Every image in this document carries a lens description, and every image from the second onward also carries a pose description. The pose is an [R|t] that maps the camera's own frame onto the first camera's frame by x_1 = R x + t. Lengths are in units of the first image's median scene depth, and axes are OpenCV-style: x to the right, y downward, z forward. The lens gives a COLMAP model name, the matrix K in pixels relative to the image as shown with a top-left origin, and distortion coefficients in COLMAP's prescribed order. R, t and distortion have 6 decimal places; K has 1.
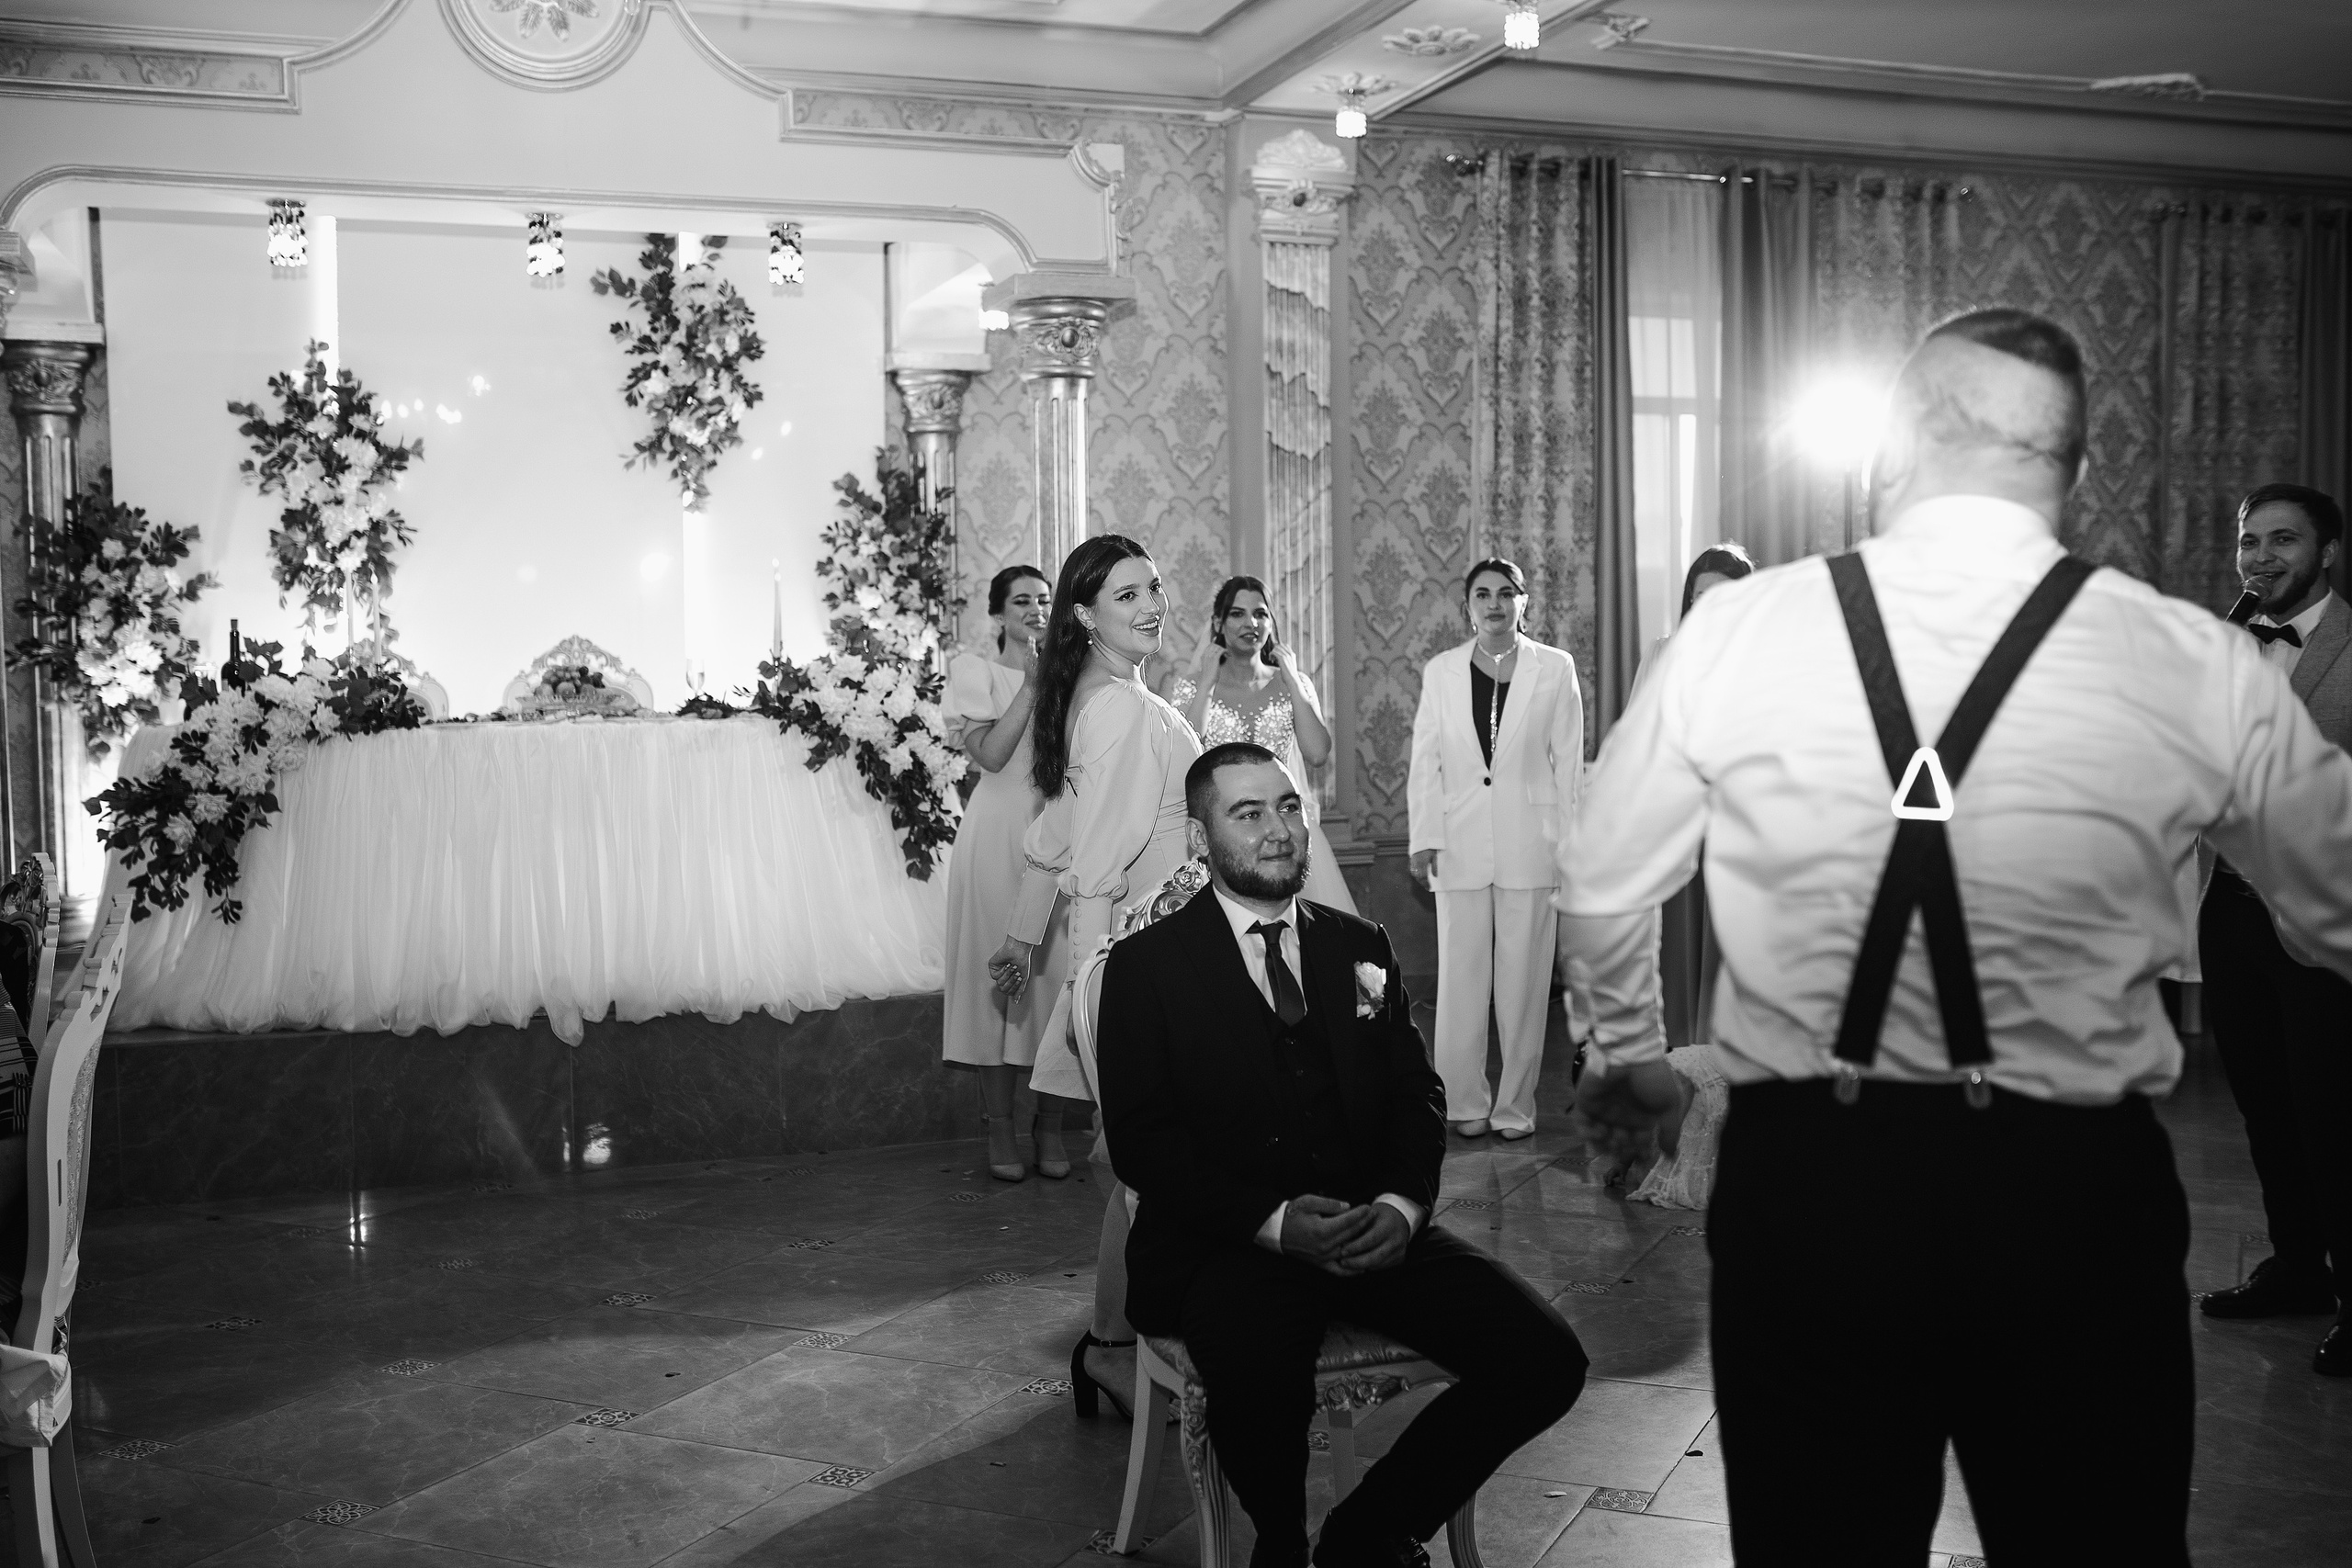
lens RADIAL K [[2351.4, 0, 1176.0], [0, 2351.4, 784.0], [0, 0, 1]] dist [-0.073834, 0.100227]
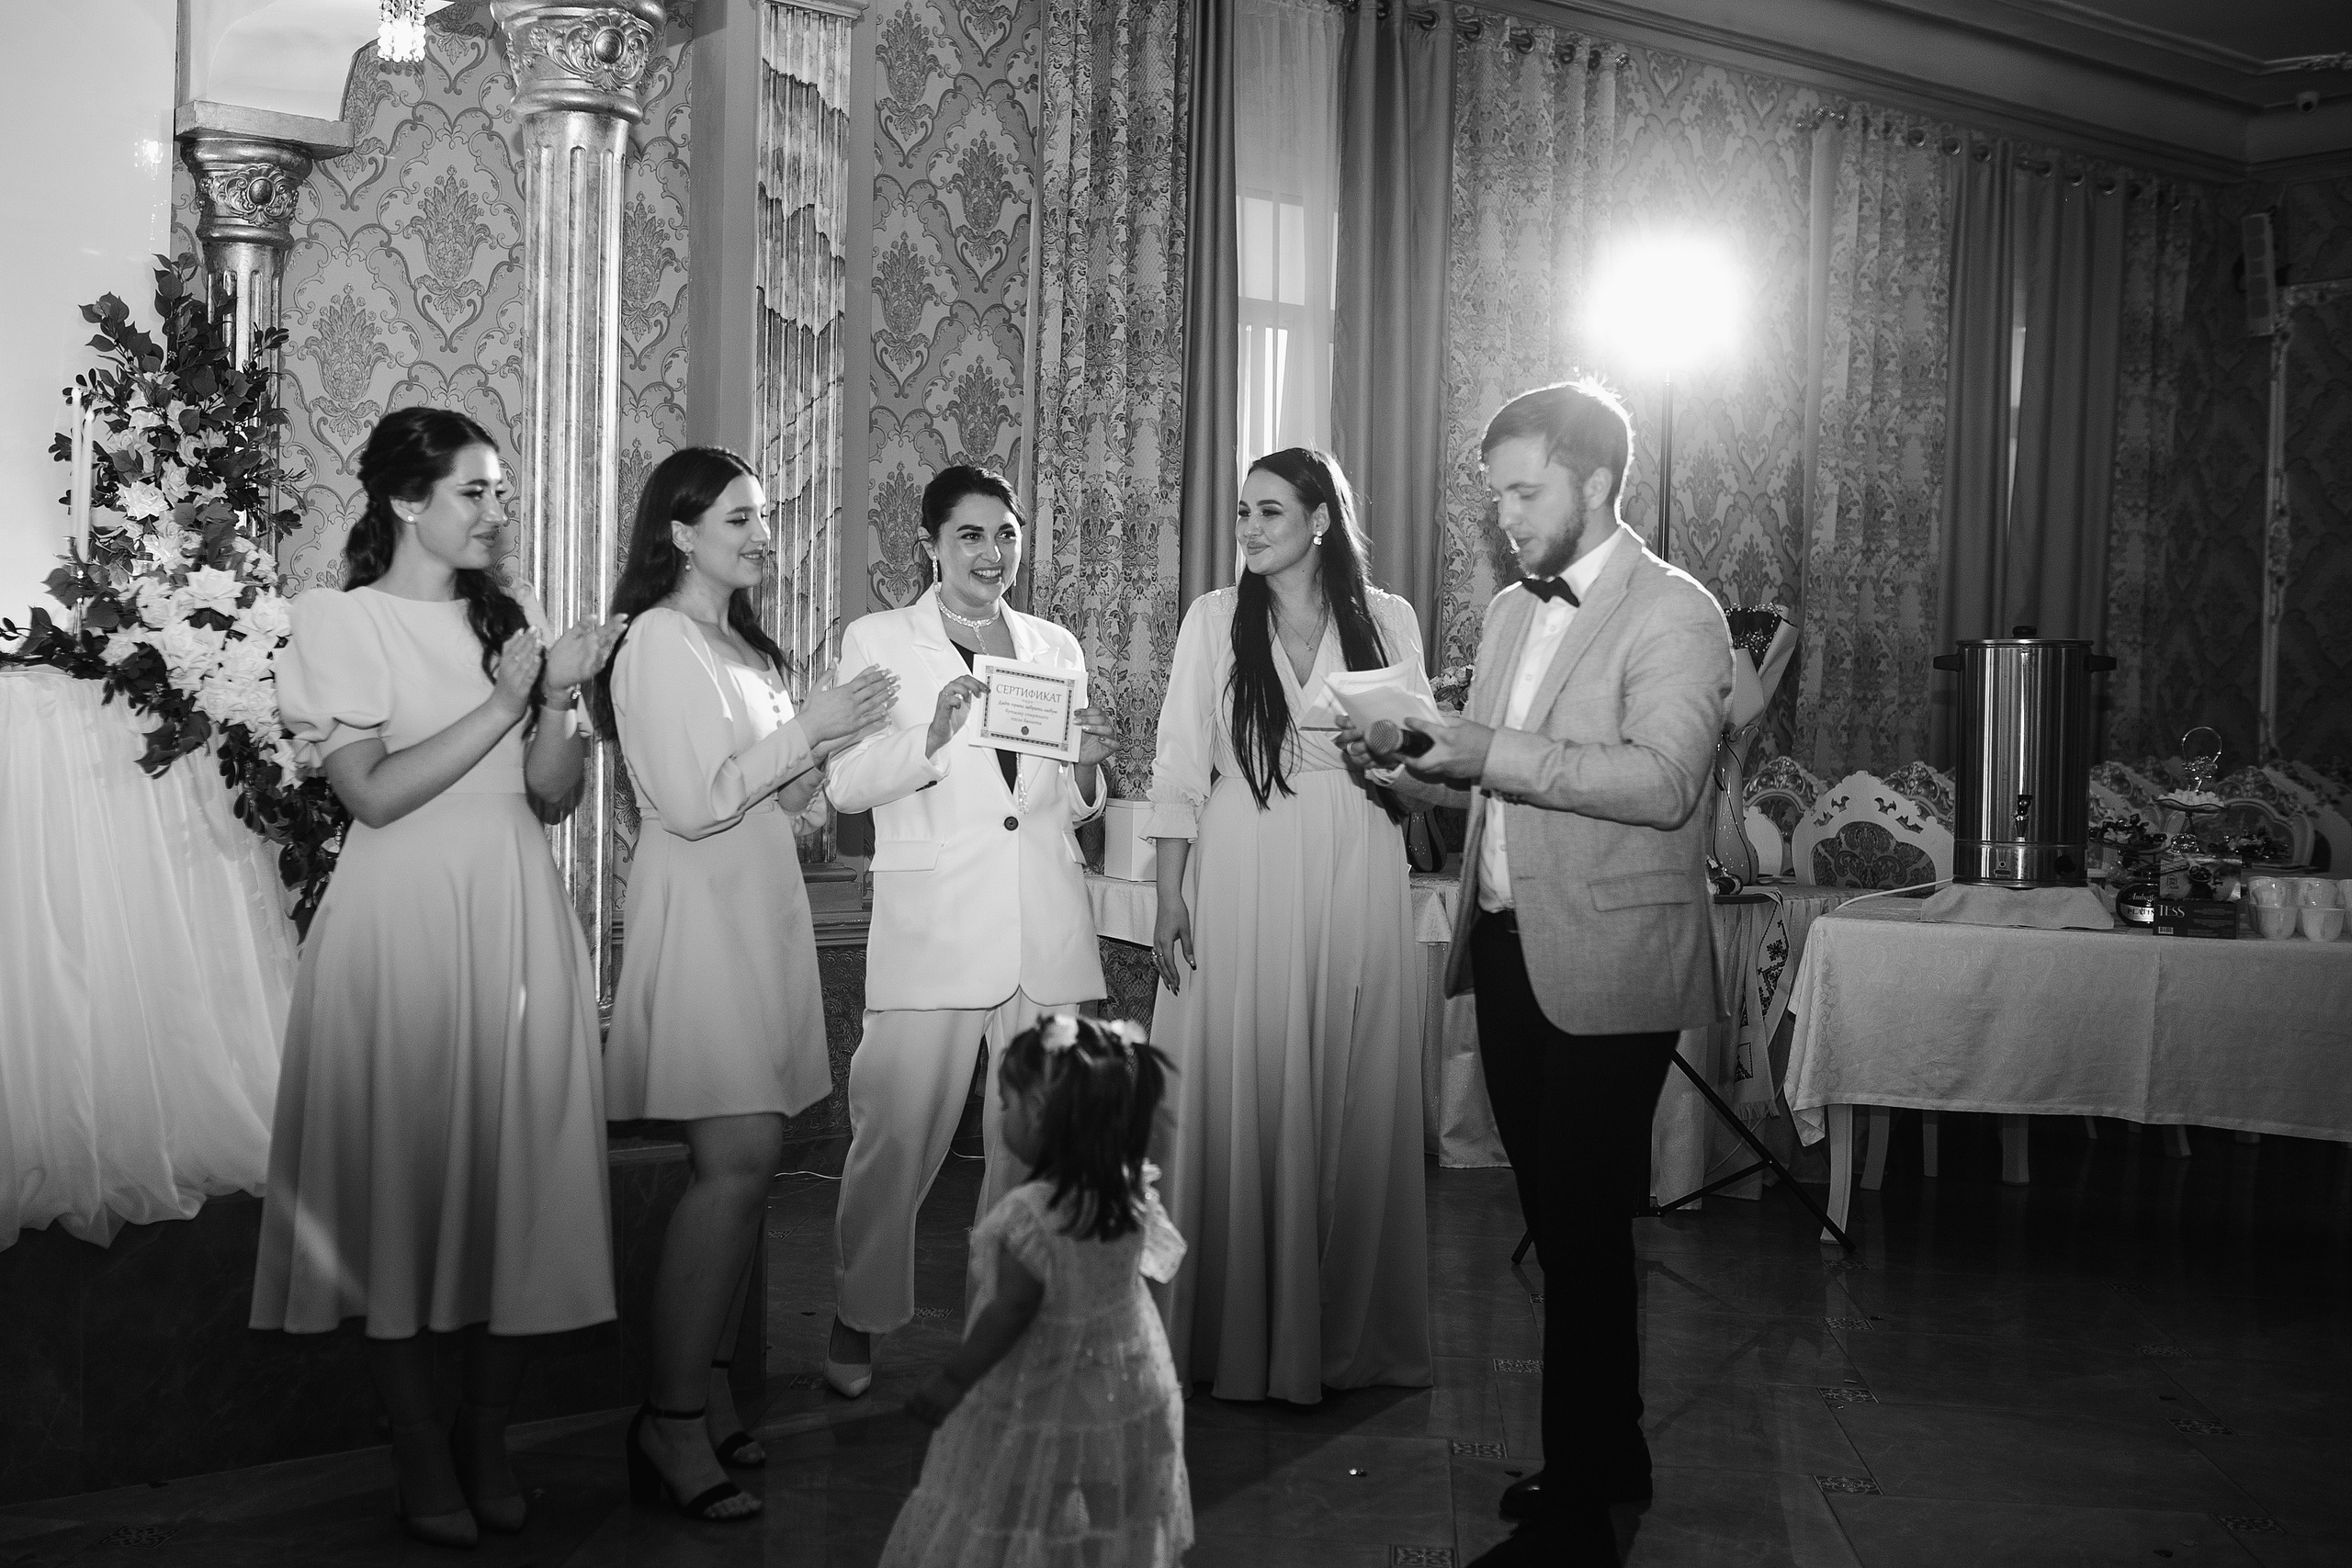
lens RADIAL K [[2640.2, 0, 1001.6], [0, 2640.2, 789.5], [0, 0, 1]] dist [-0.056710, 0.013170]
pose [[0.957145, 0.022966, 0.288697, -0.110122], [-0.017953, 0.999639, -0.020003, 0.004813], [-0.289052, 0.013963, 0.957212, 0.283284]]
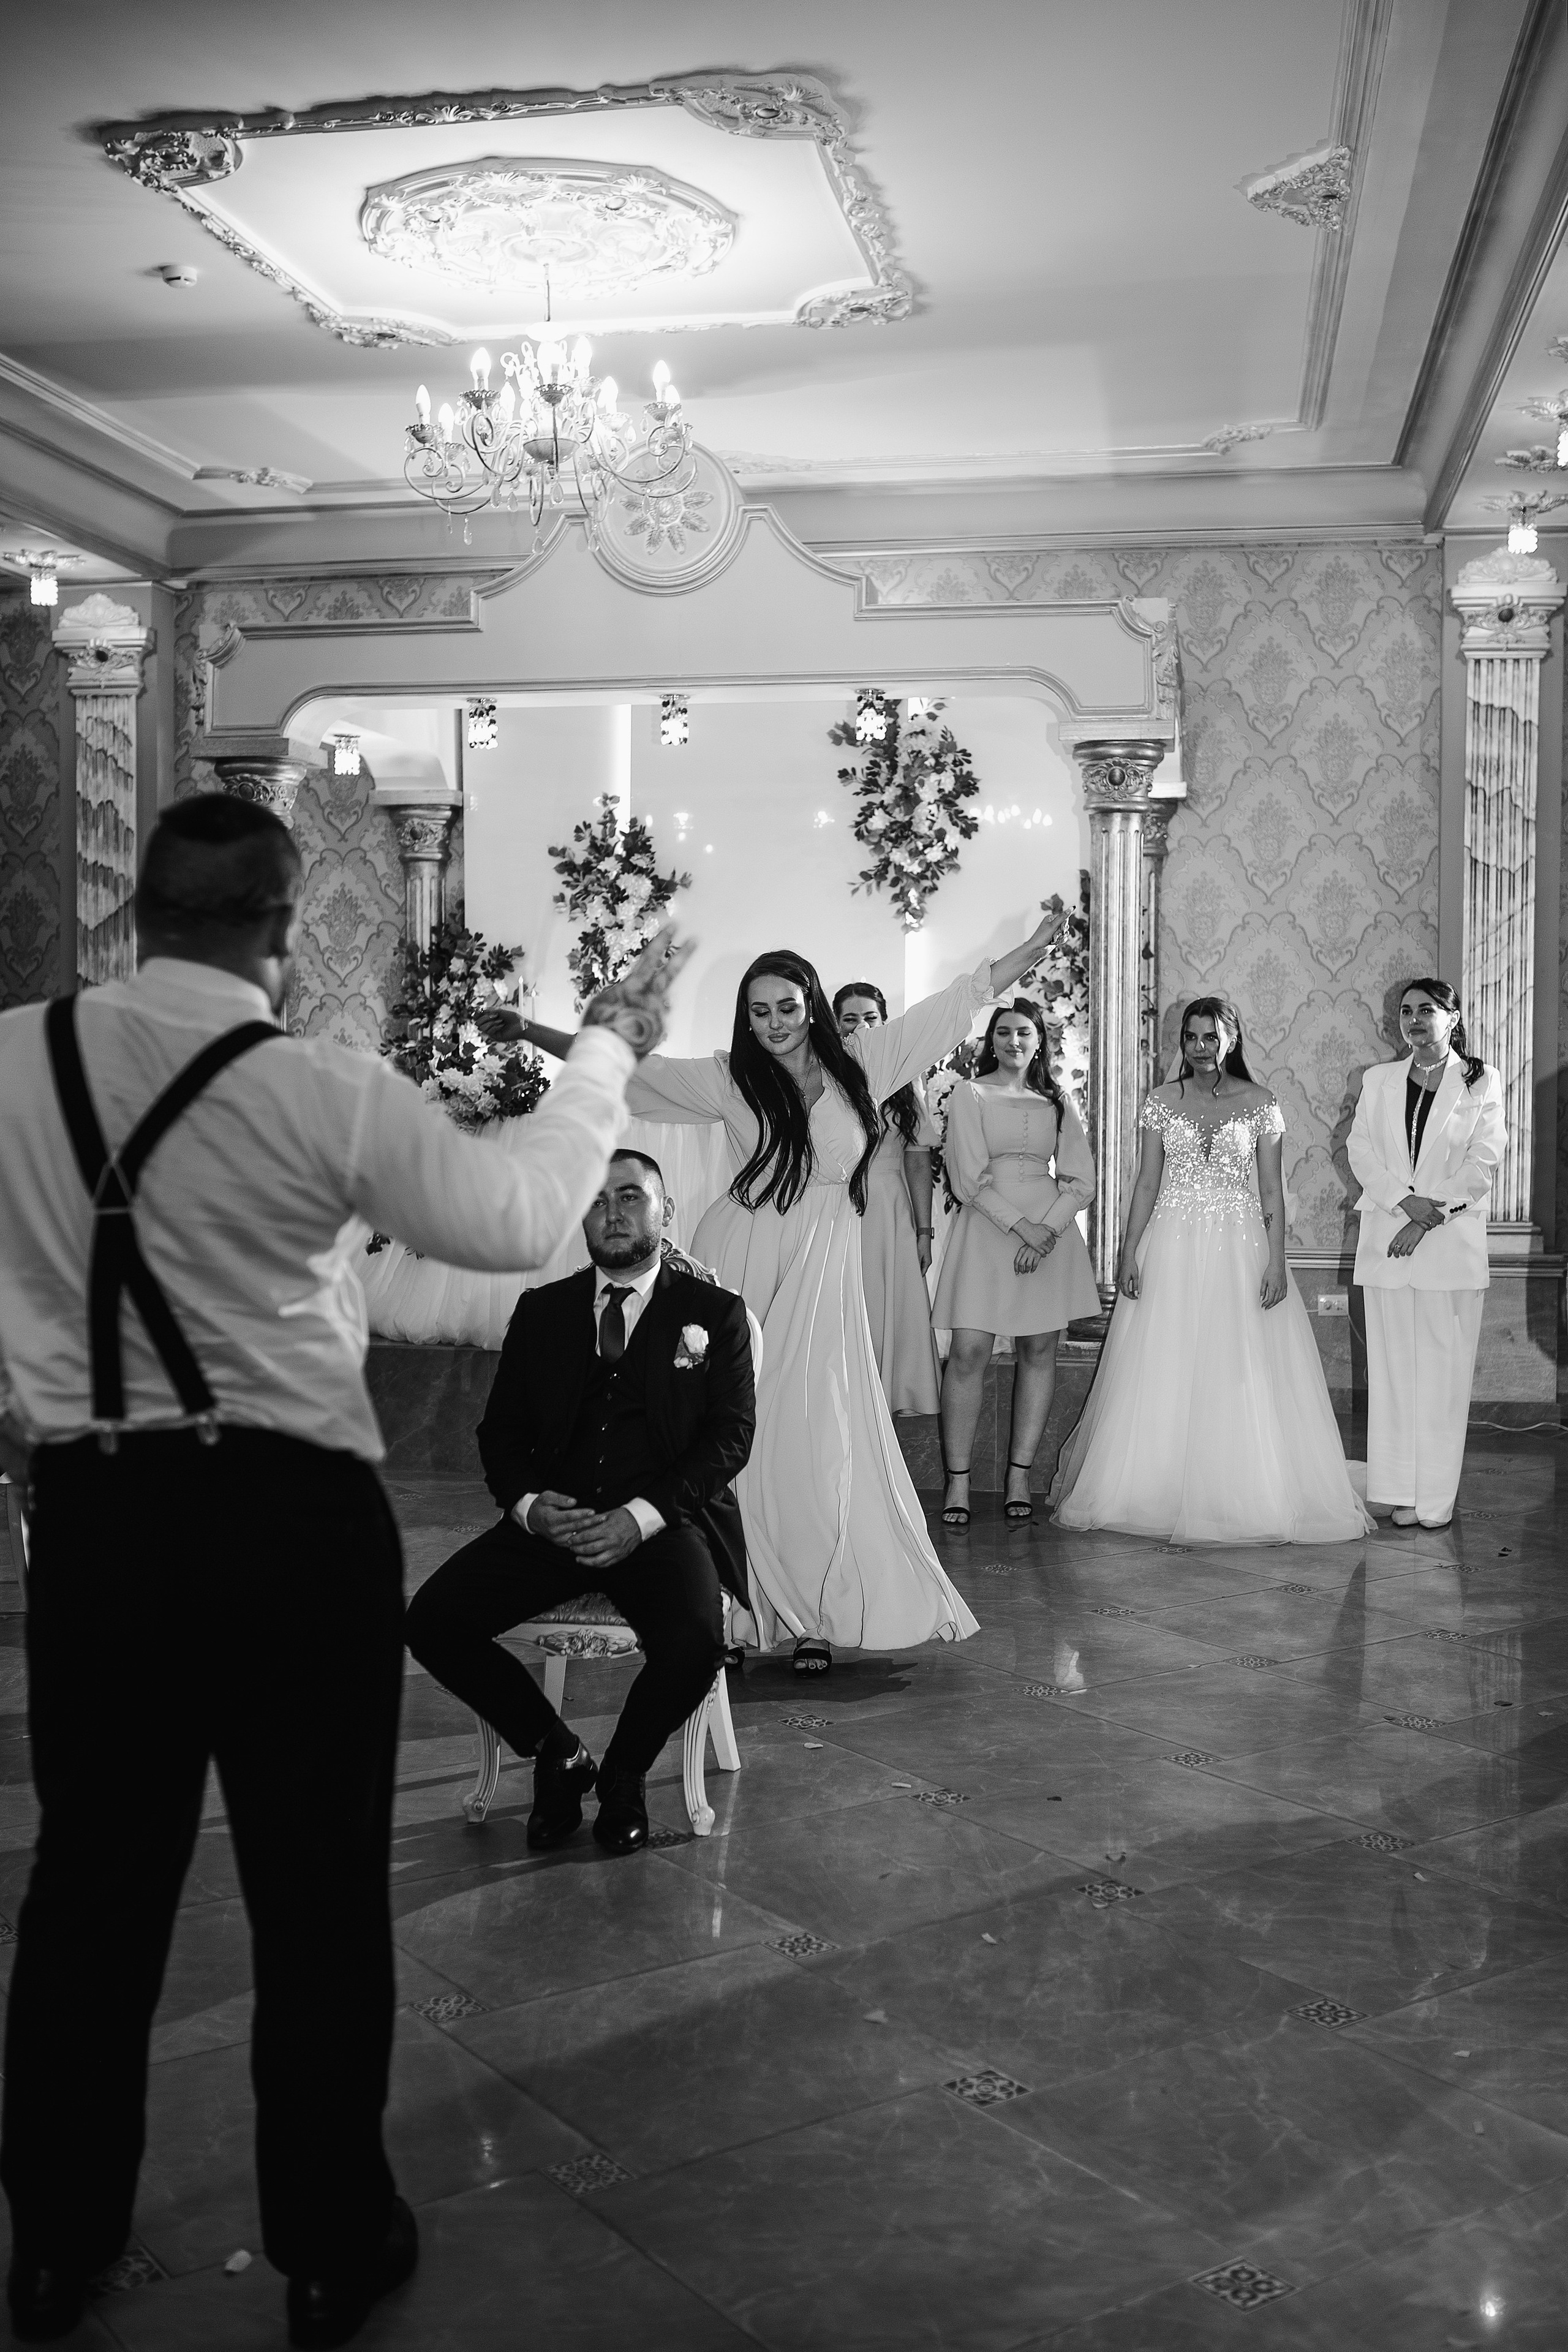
lens RADIAL K [[2351.6, 0, 784.0], [0, 2351.6, 1176.0], [0, 0, 1]] dist [-0.073834, 0.100227]
pose [[0.869209, 0.041882, -0.492669, 0.298134], [-0.040752, 0.999084, 0.013034, -0.008682], [0.492763, 0.008748, 0.870119, -0.027160]]
